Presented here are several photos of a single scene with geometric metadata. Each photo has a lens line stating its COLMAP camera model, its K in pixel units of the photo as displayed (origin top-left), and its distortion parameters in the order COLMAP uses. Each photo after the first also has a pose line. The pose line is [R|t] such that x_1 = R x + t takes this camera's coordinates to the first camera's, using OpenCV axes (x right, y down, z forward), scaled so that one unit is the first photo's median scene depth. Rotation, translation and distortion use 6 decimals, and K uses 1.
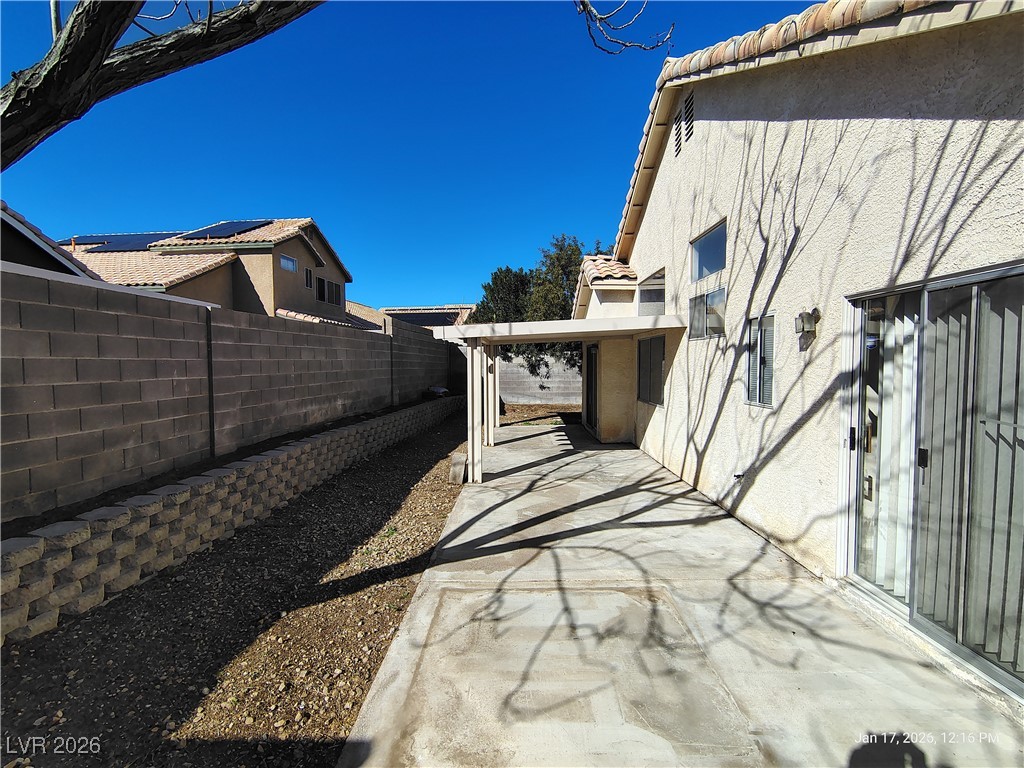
lens RADIAL K [[475.8, 0, 511.8], [0, 475.8, 386.4], [0, 0, 1]] dist [-0.005146, 0.002266]
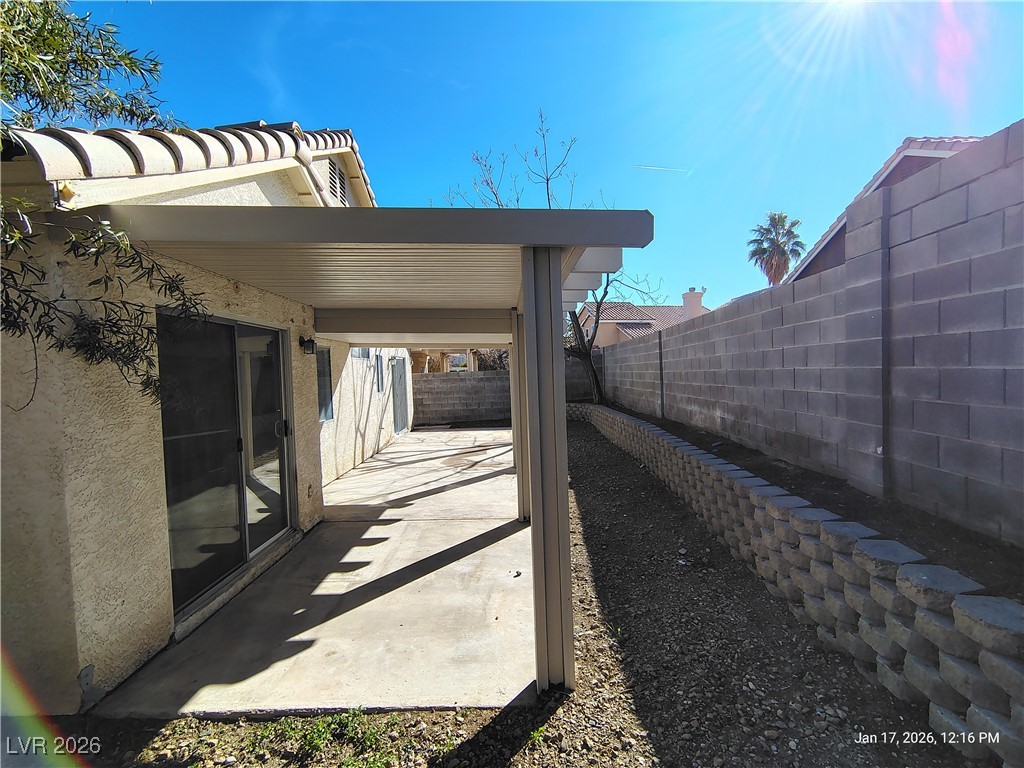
lens RADIAL K [[475.8, 0, 513.2], [0, 475.8, 385.4], [0, 0, 1]] dist [-0.005146, 0.002266]
pose [[-0.999138, 0.033646, -0.024325, -0.026573], [0.031823, 0.996911, 0.071800, -0.070946], [0.026666, 0.070964, -0.997122, 1.692068]]
